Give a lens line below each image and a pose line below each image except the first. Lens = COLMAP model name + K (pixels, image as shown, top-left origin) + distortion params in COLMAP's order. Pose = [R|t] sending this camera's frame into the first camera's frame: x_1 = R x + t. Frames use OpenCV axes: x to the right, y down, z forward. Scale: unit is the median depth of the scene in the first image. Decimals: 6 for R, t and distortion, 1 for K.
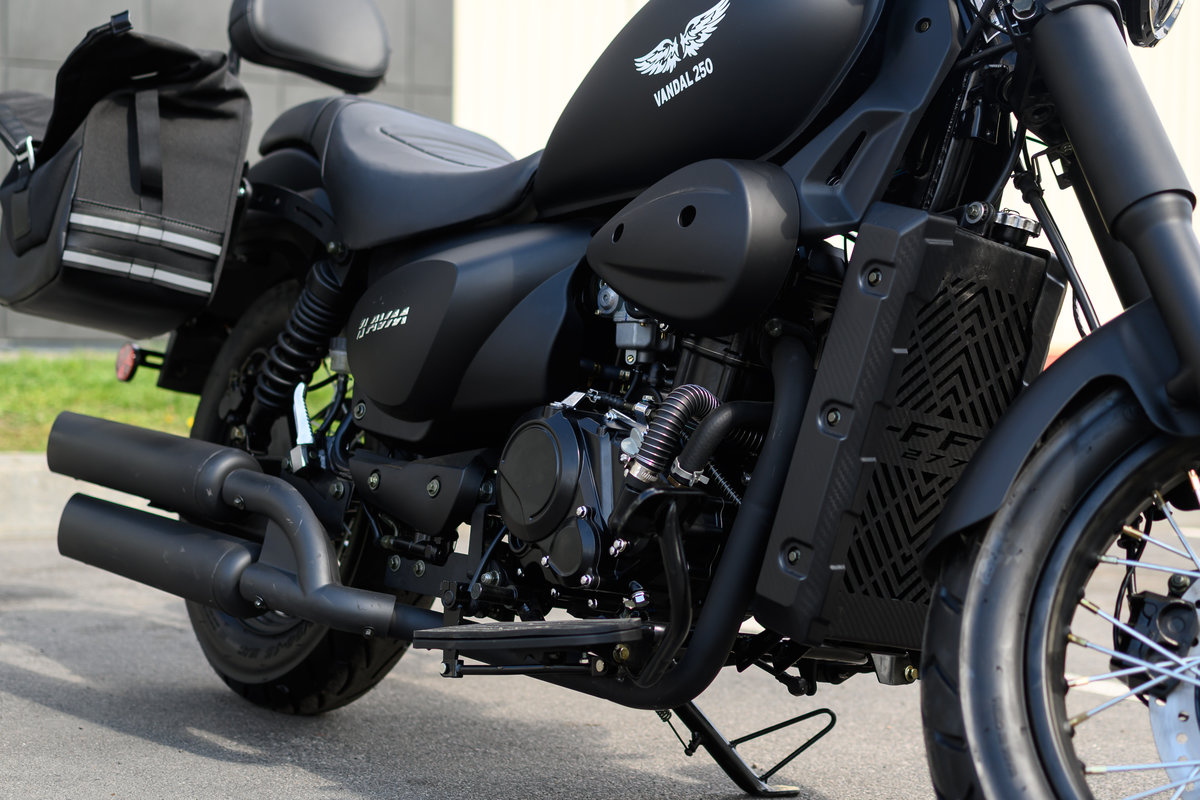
lens RADIAL K [[1855.2, 0, 605.6], [0, 1855.2, 397.6], [0, 0, 1]] dist [0.003991, -0.087223]
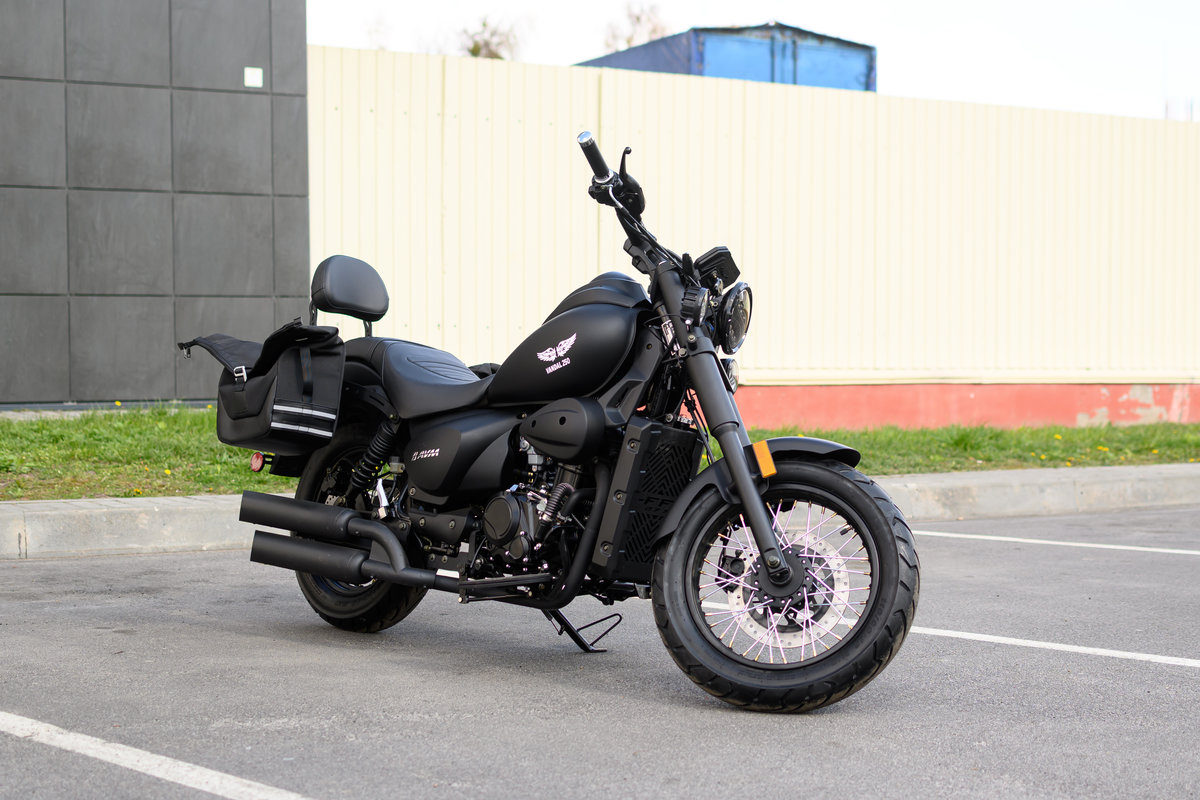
lens RADIAL K [[1855.2, 0, 605.6], [0, 1855.2, 397.6], [0, 0, 1]] dist [0.003991, -0.087223]
pose [[0.992100, -0.023464, 0.123234, -0.205441], [0.023572, 0.999722, 0.000586, -0.122313], [-0.123214, 0.002323, 0.992377, -1.524190]]
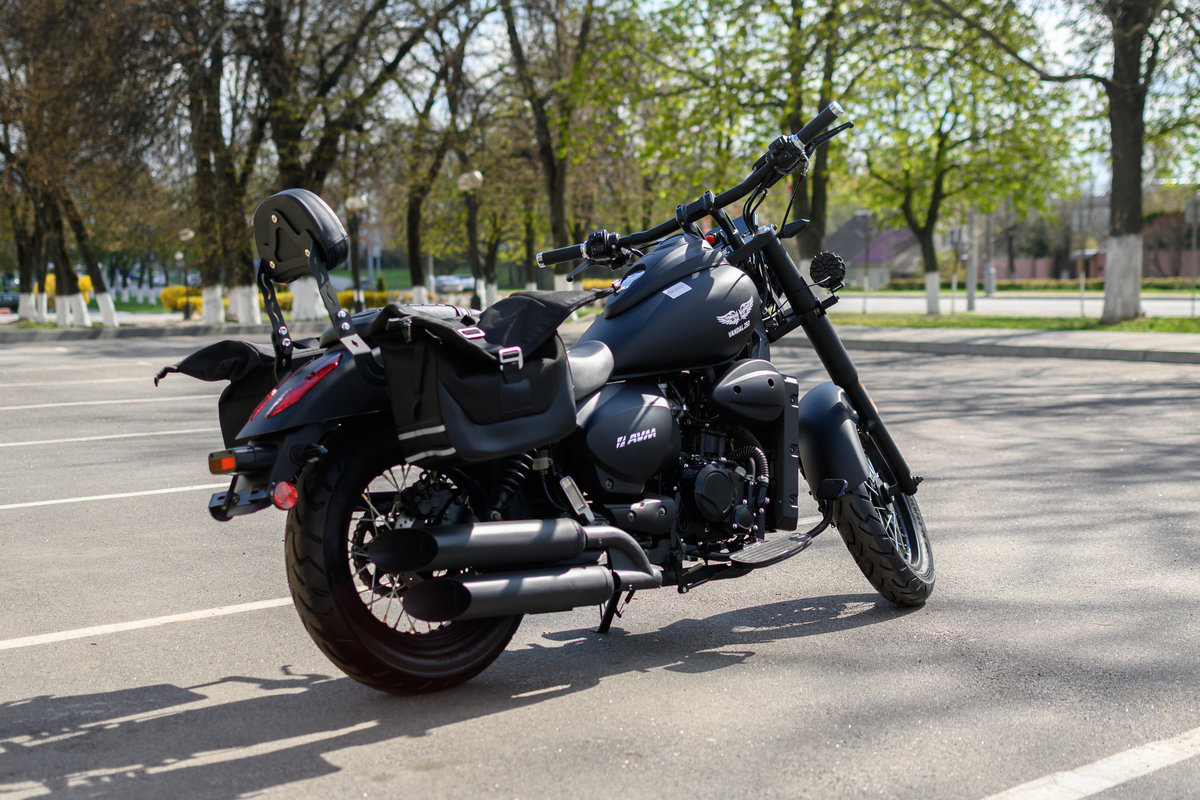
lens RADIAL K [[1883.1, 0, 601.6], [0, 1883.1, 401.9], [0, 0, 1]] dist [-0.001507, -0.057069]
pose [[-0.073623, -0.091199, 0.993108, -2.454584], [0.035253, 0.994950, 0.093981, -0.311086], [-0.996663, 0.041929, -0.070036, 1.338319]]
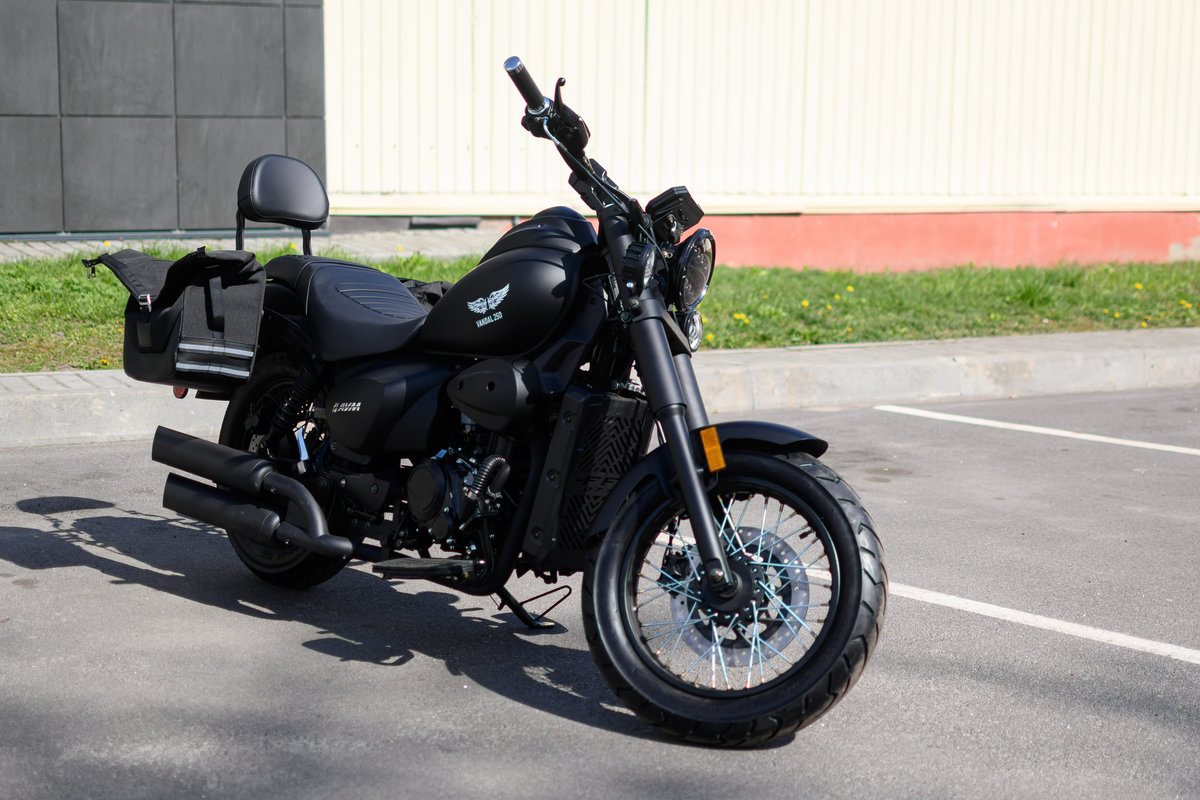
lens RADIAL K [[1938.8, 0, 629.4], [0, 1938.8, 378.4], [0, 0, 1]] dist [0.003546, -0.074262]
pose [[0.996118, -0.016766, 0.086417, 0.007213], [0.007287, 0.994030, 0.108867, -0.342473], [-0.087726, -0.107815, 0.990293, -1.292961]]
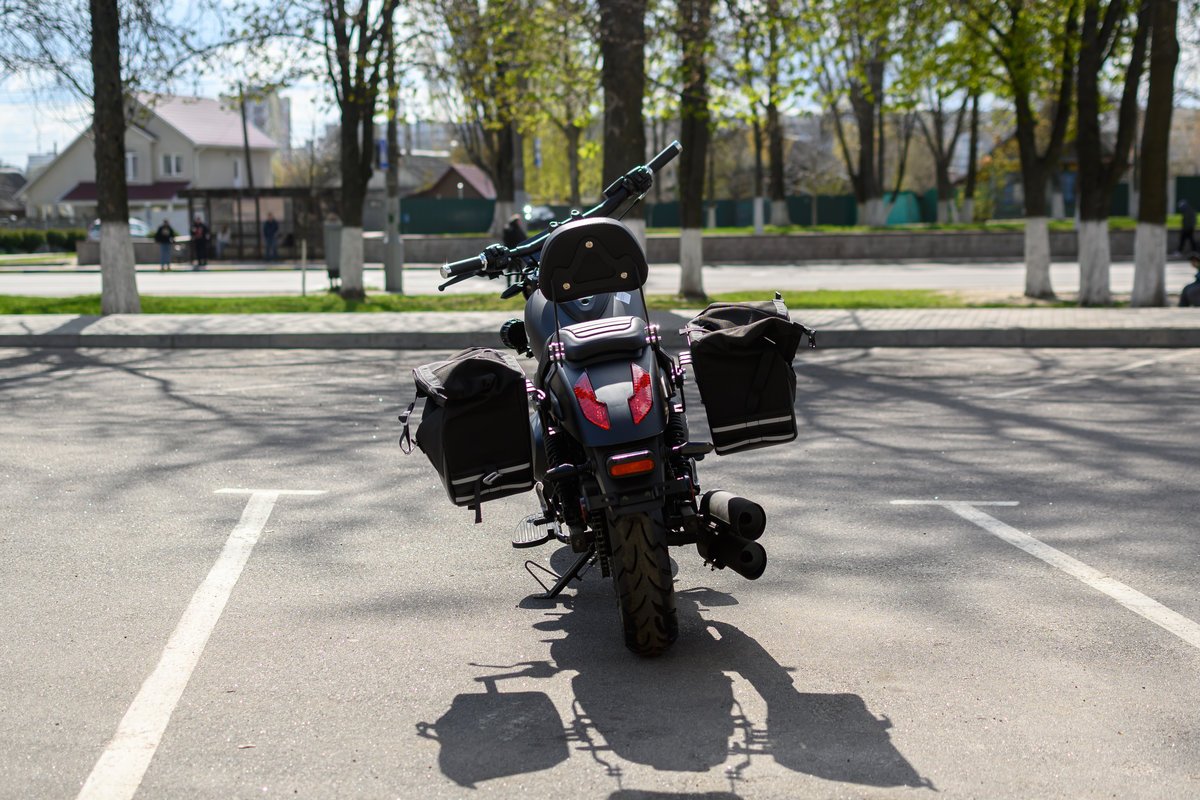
lens RADIAL K [[1883.1, 0, 601.6], [0, 1883.1, 401.9], [0, 0, 1]] dist [-0.001507, -0.057069]
pose [[-0.821774, -0.065830, 0.565998, -1.639497], [0.007435, 0.991981, 0.126170, -0.433016], [-0.569765, 0.107891, -0.814695, 3.515727]]
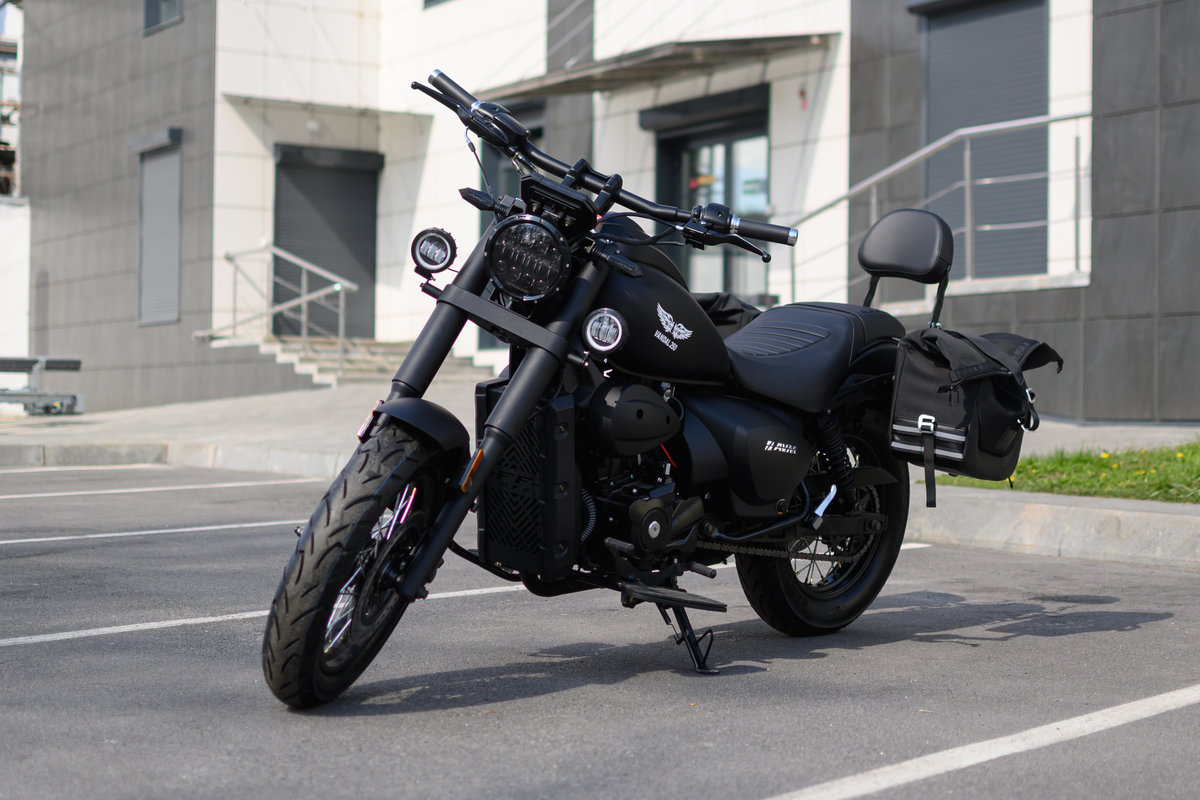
lens RADIAL K [[2115.0, 0, 618.5], [0, 2115.0, 359.3], [0, 0, 1]] dist [-0.006760, -0.030620]
pose [[0.190785, -0.041087, -0.980772, 2.582425], [-0.018583, 0.998793, -0.045457, -0.008012], [0.981456, 0.026898, 0.189792, 0.575314]]
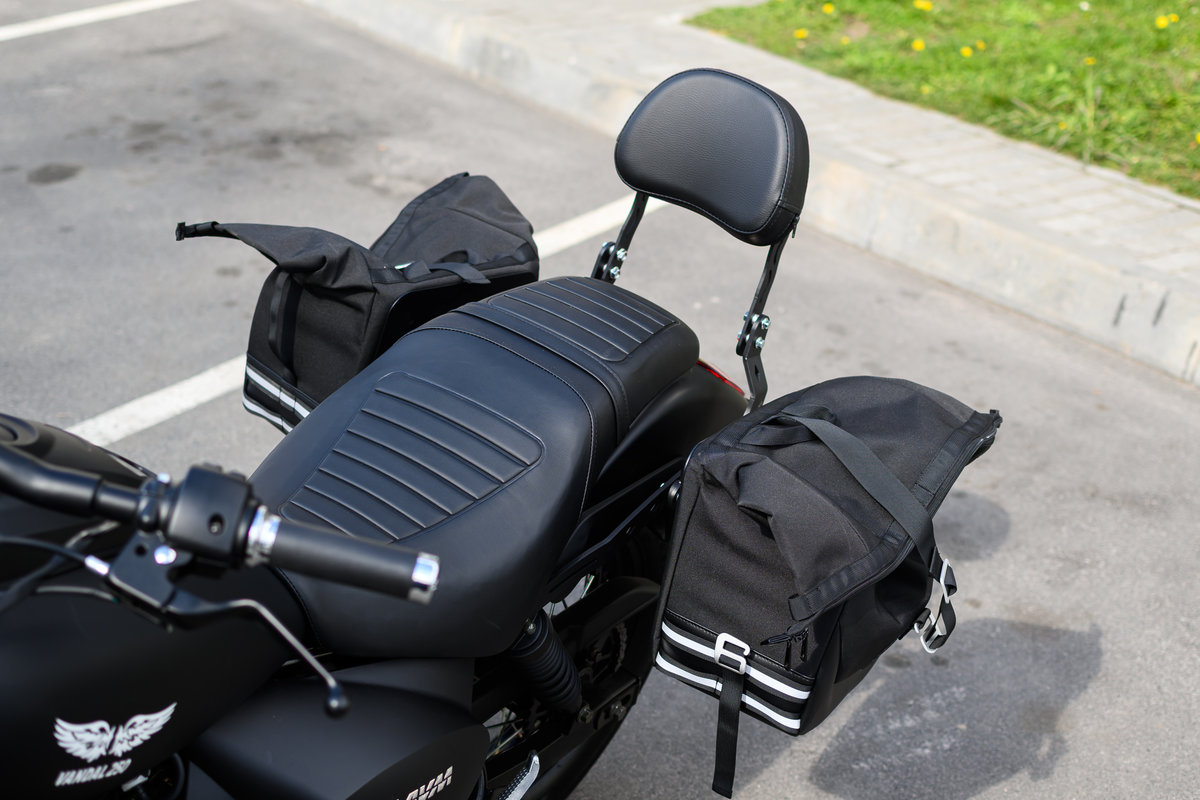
lens RADIAL K [[1805.1, 0, 602.4], [0, 1805.1, 400.5], [0, 0, 1]] dist [-0.016178, -0.020391]
pose [[0.288448, 0.382326, -0.877852, 0.890448], [-0.070735, 0.922825, 0.378670, -0.615623], [0.954879, -0.047132, 0.293230, 1.084253]]
